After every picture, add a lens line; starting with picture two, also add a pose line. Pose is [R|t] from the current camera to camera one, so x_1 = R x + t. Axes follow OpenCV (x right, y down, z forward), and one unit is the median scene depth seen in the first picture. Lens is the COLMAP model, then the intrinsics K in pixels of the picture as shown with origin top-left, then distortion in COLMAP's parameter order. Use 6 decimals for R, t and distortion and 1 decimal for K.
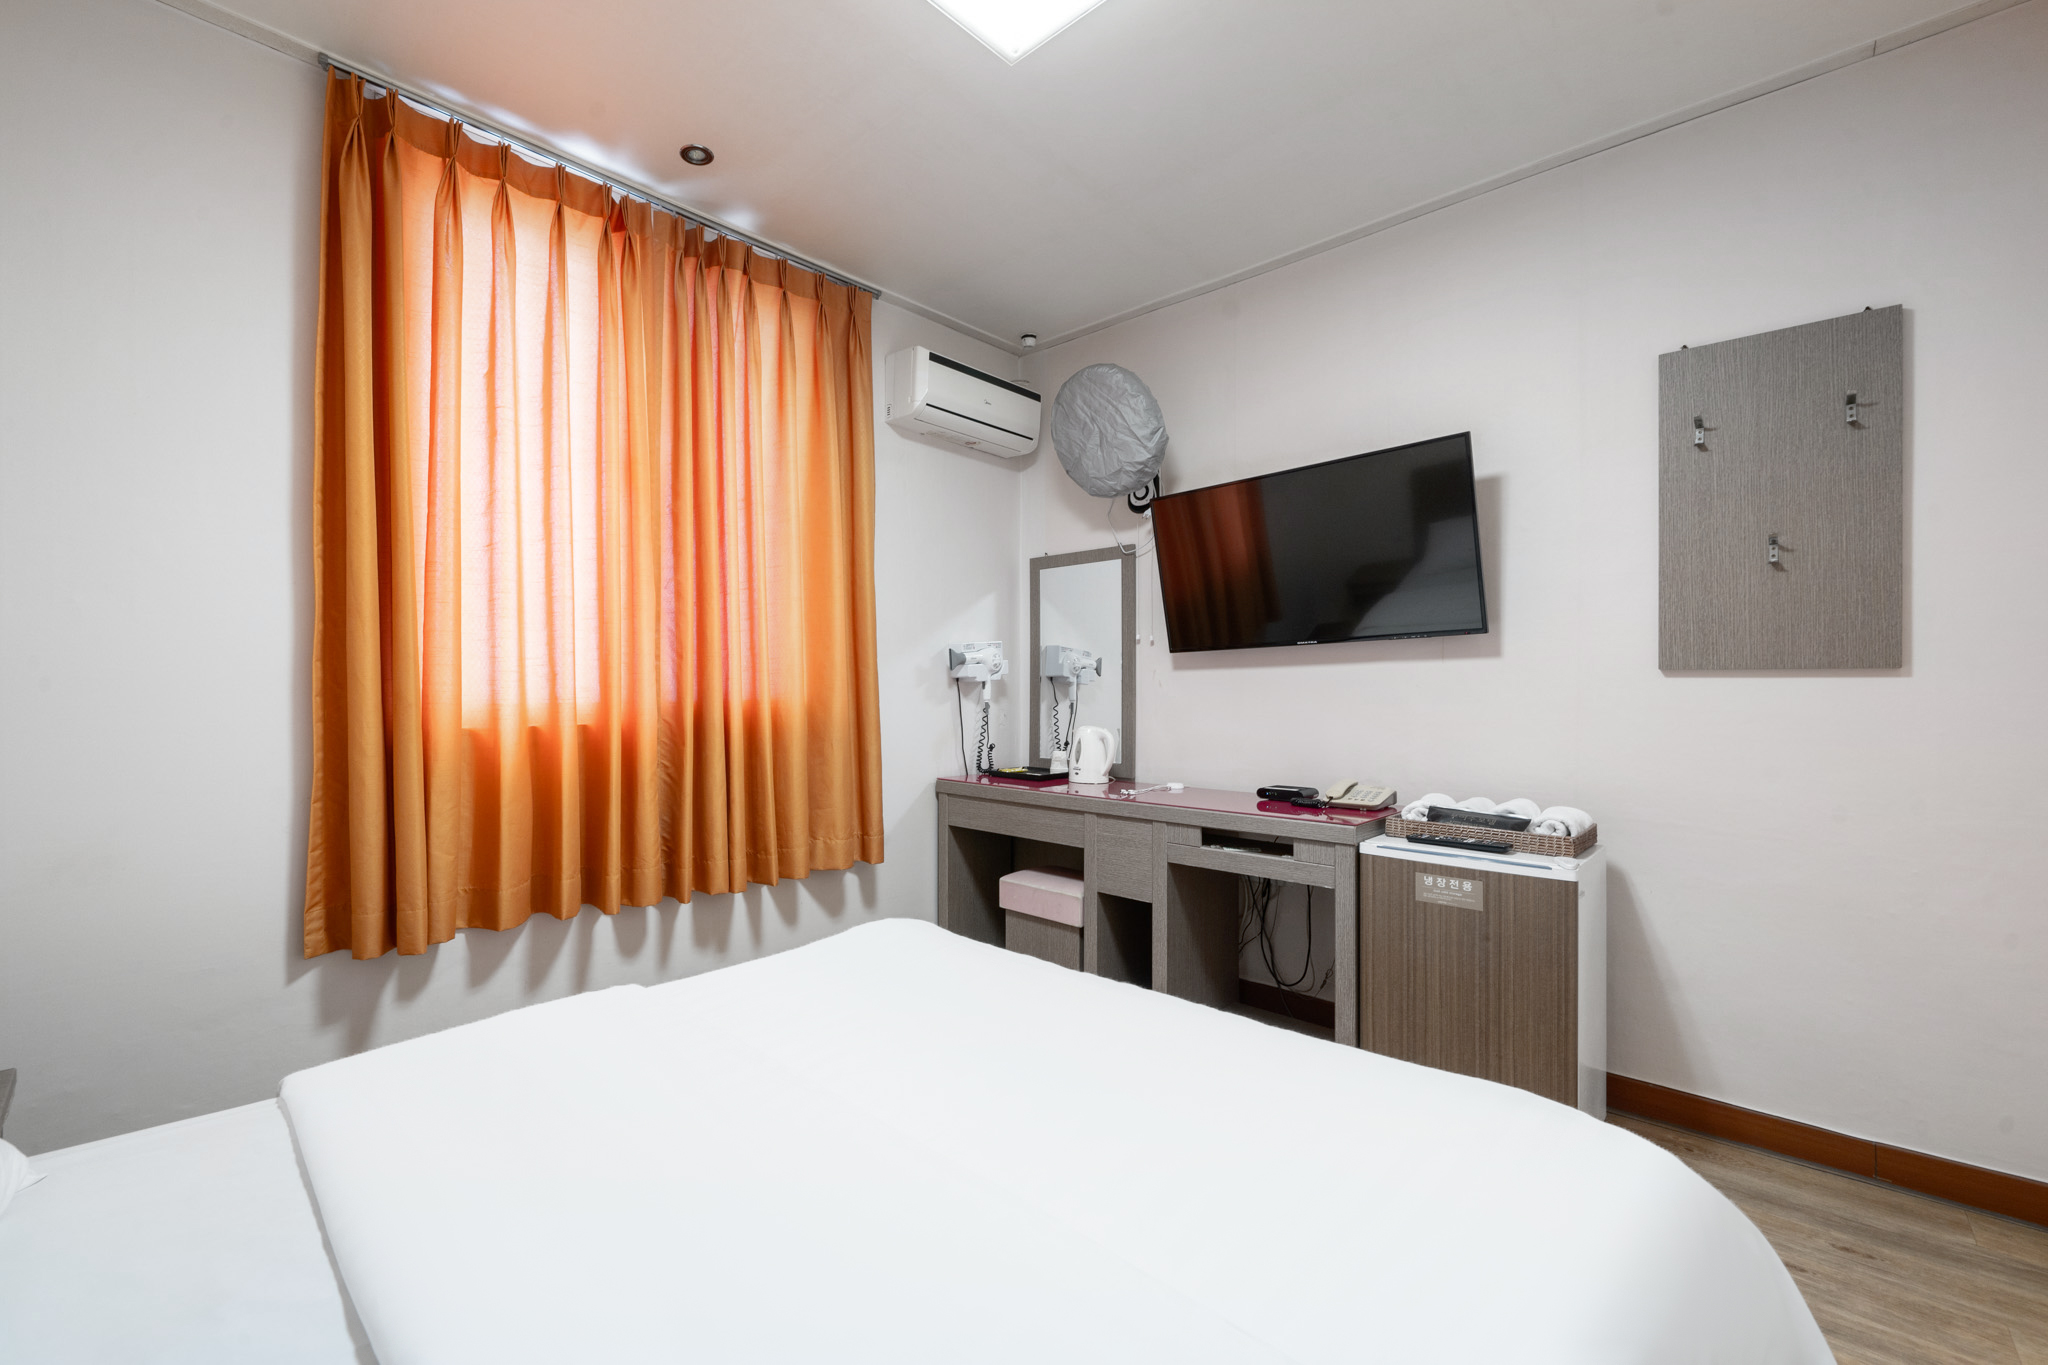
lens RADIAL K [[866.2, 0, 1003.5], [0, 866.2, 696.6], [0, 0, 1]] dist [-0.012128, -0.000085]
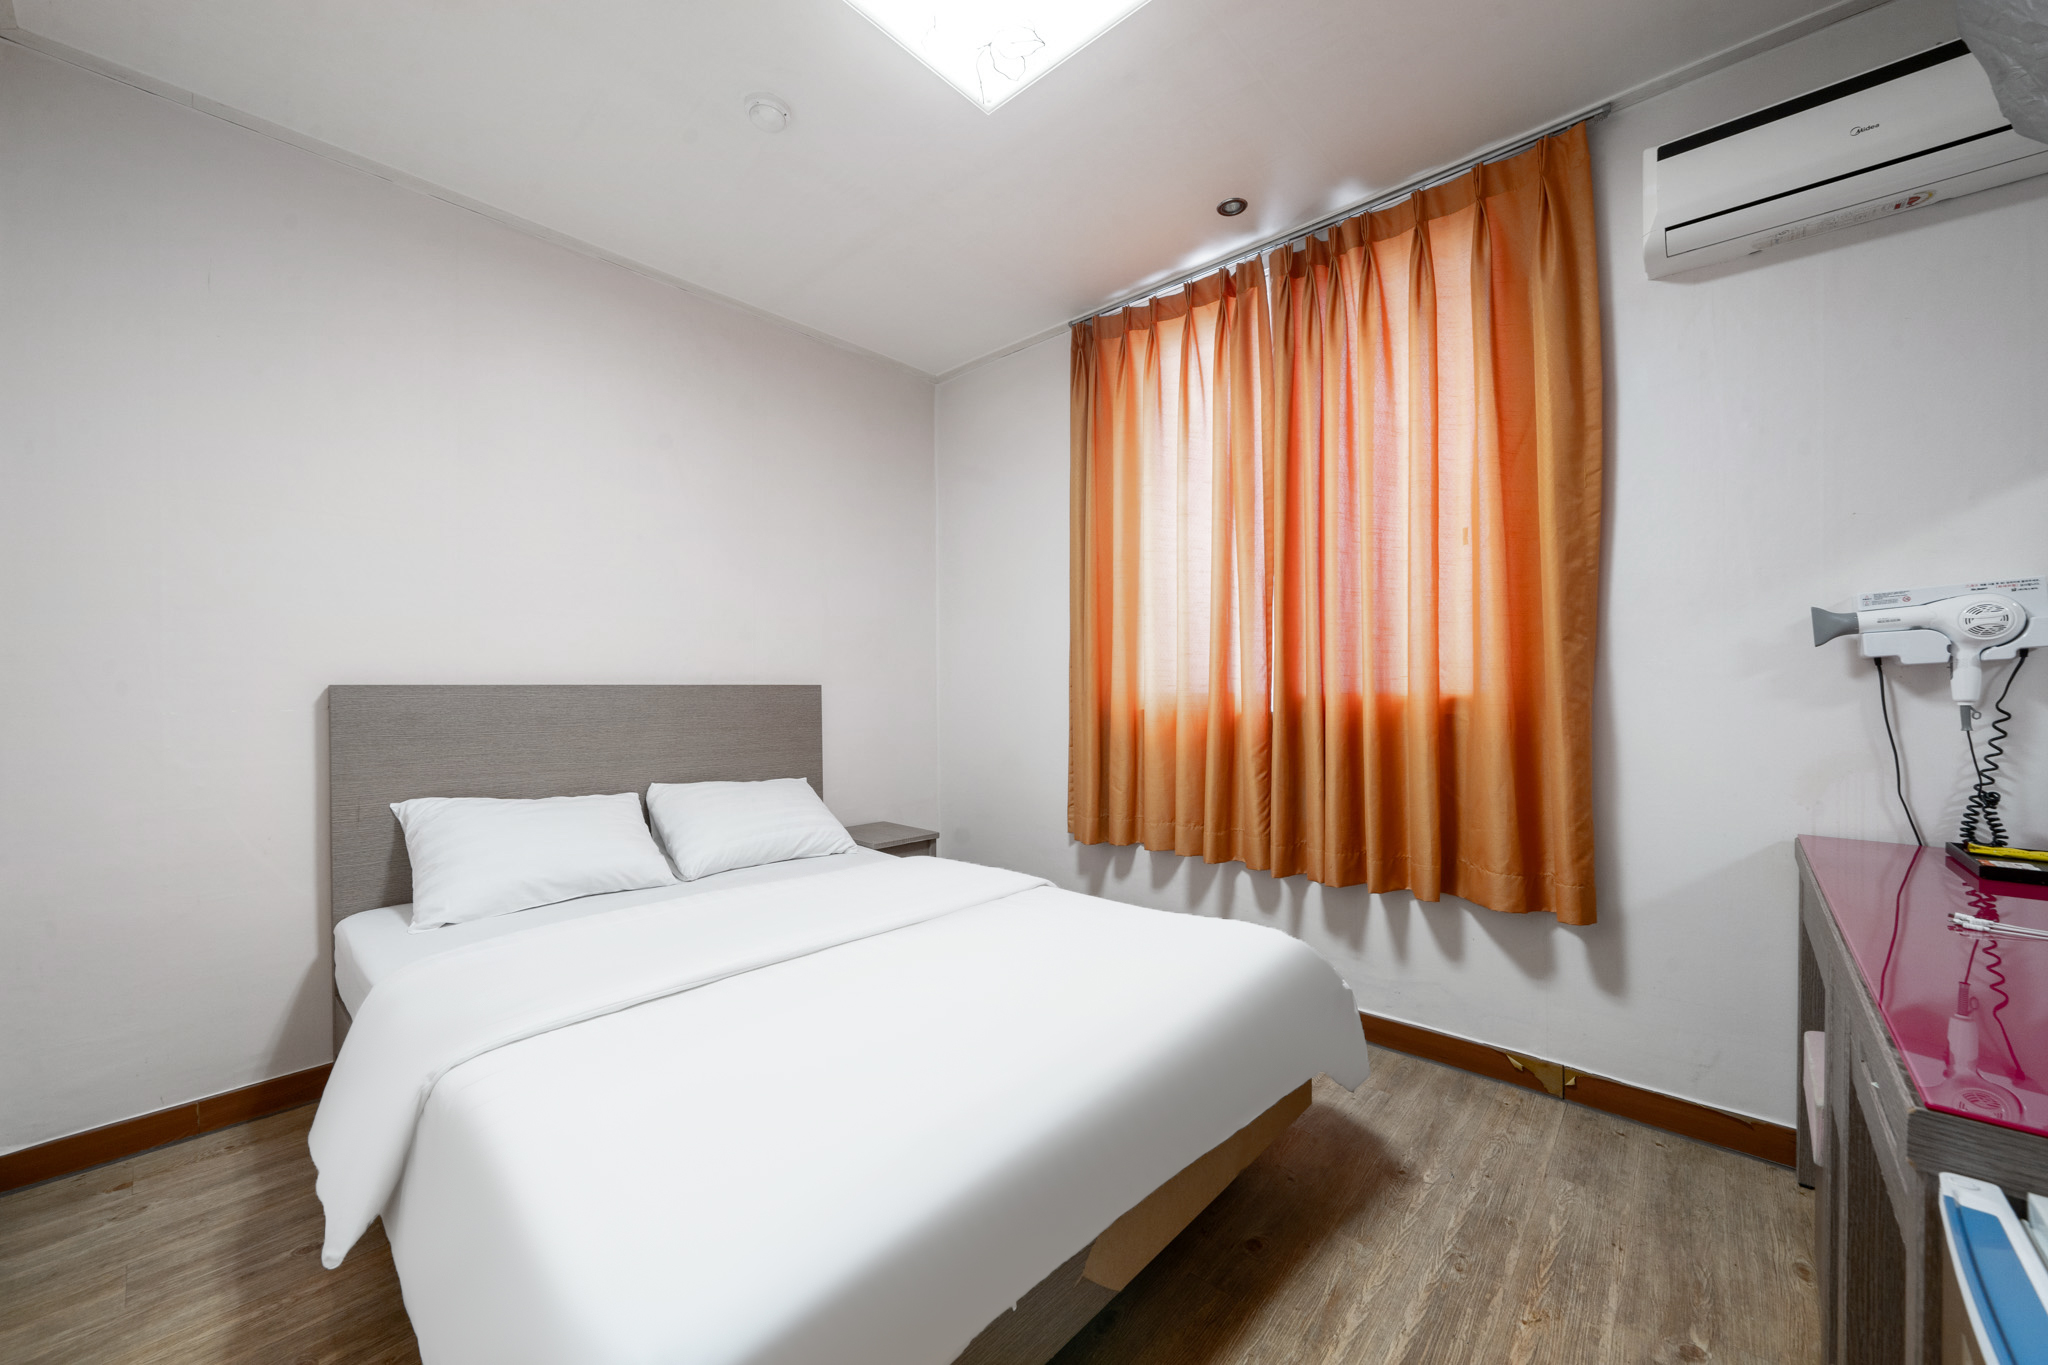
lens RADIAL K [[776.6, 0, 989.0], [0, 776.6, 676.9], [0, 0, 1]] dist [0.000265, 0.000340]
pose [[-0.017659, 0.001391, -0.999843, 0.584139], [-0.001254, 0.999998, 0.001413, -0.014168], [0.999843, 0.001279, -0.017657, 0.619732]]
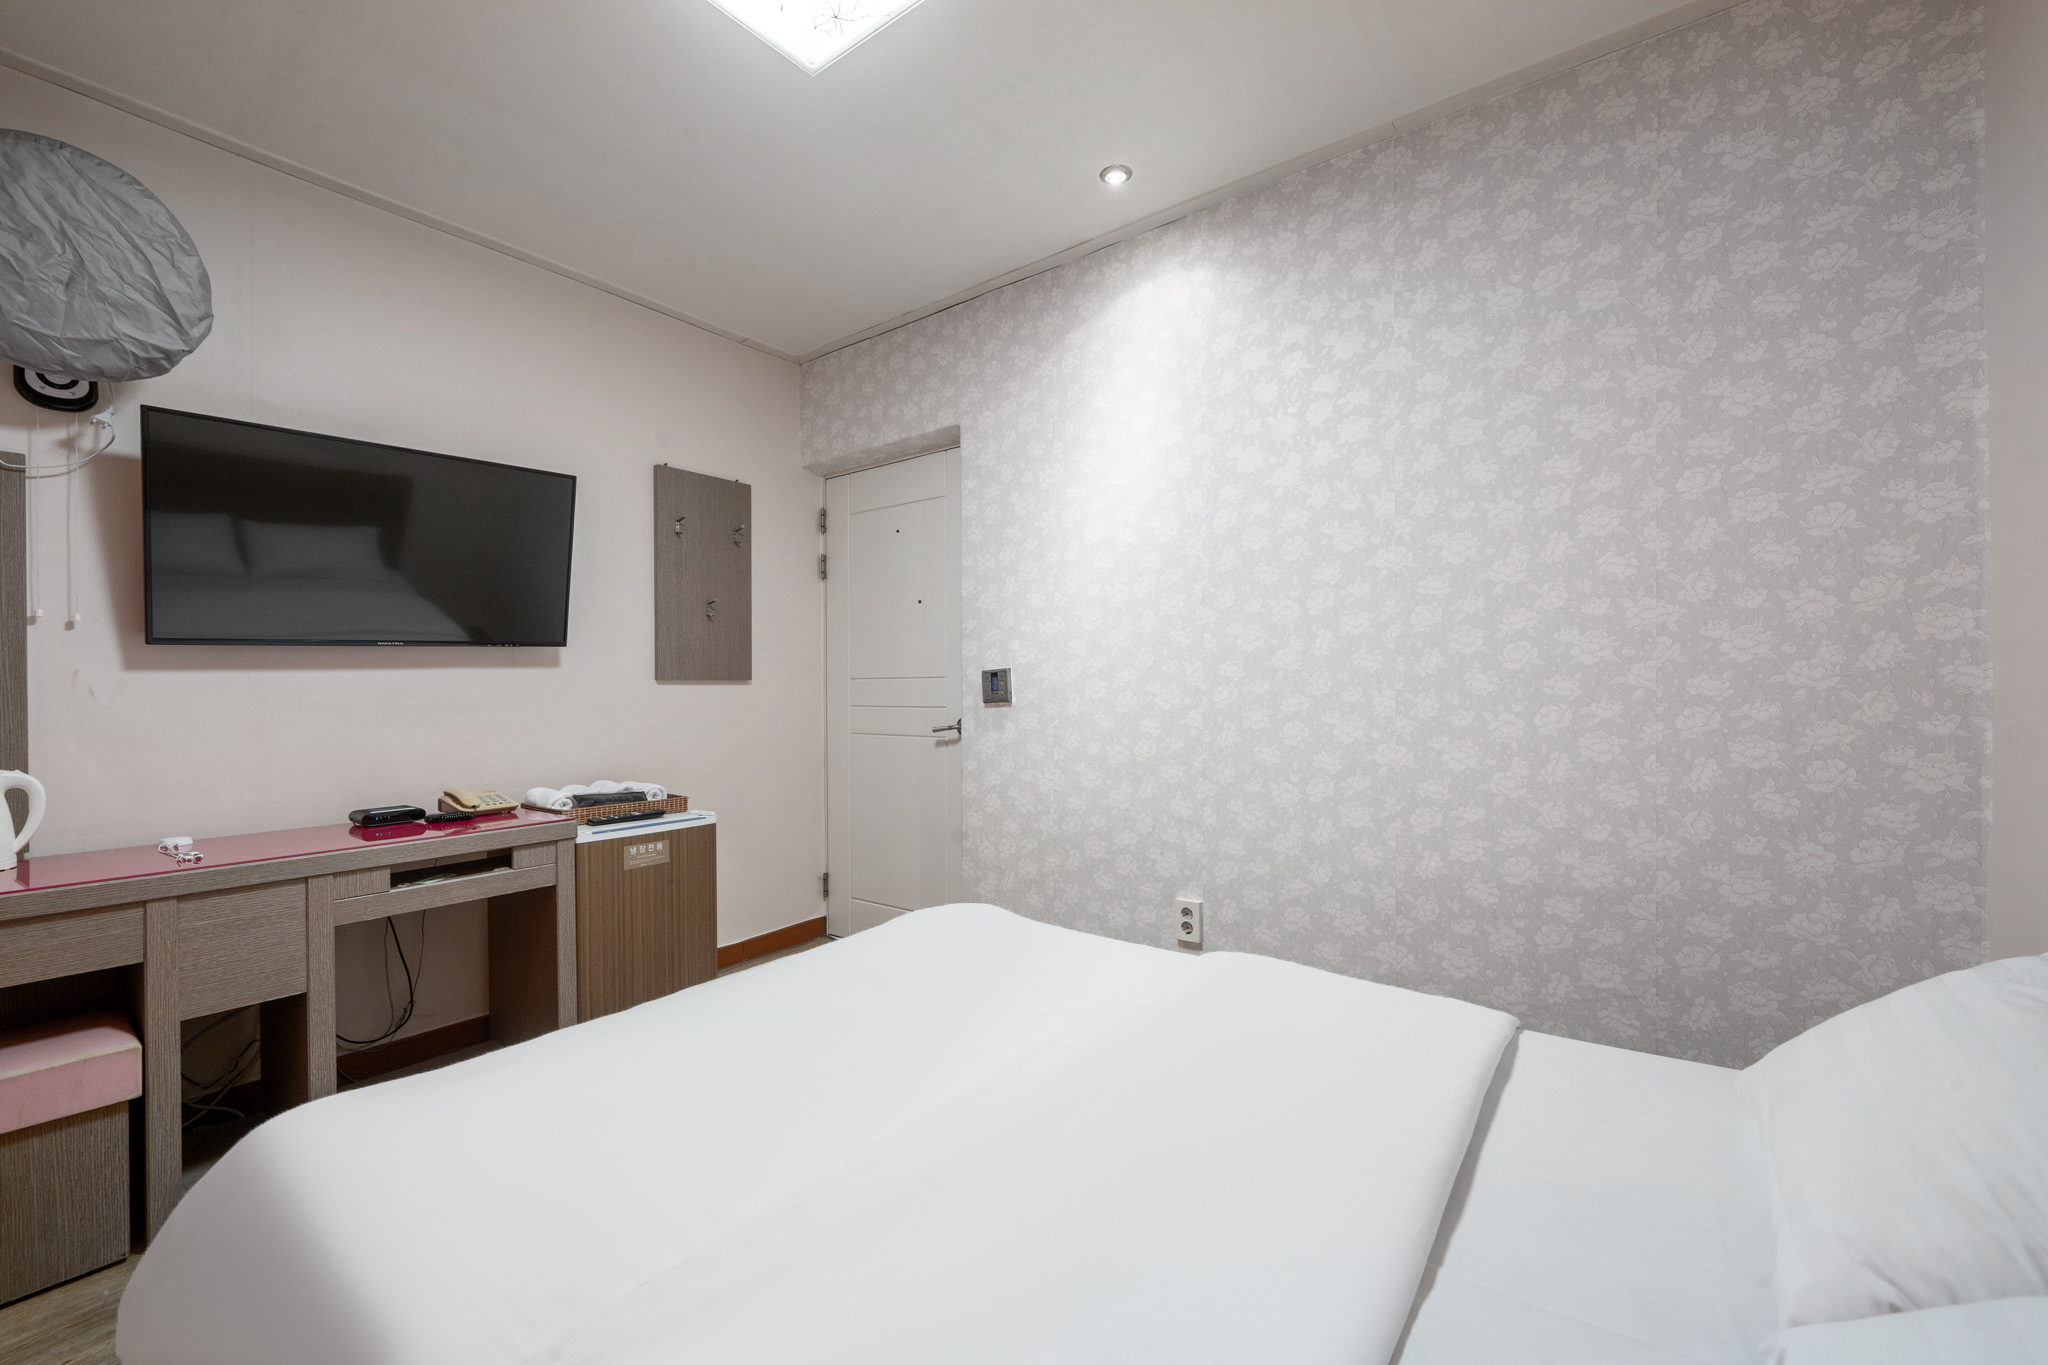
lens RADIAL K [[813.1, 0, 999.5], [0, 813.1, 679.0], [0, 0, 1]] dist [0.000416, -0.001502]
pose [[-0.122242, 0.006864, 0.992477, -0.676120], [0.009828, 0.999935, -0.005705, -0.017183], [-0.992452, 0.009057, -0.122301, 0.588128]]
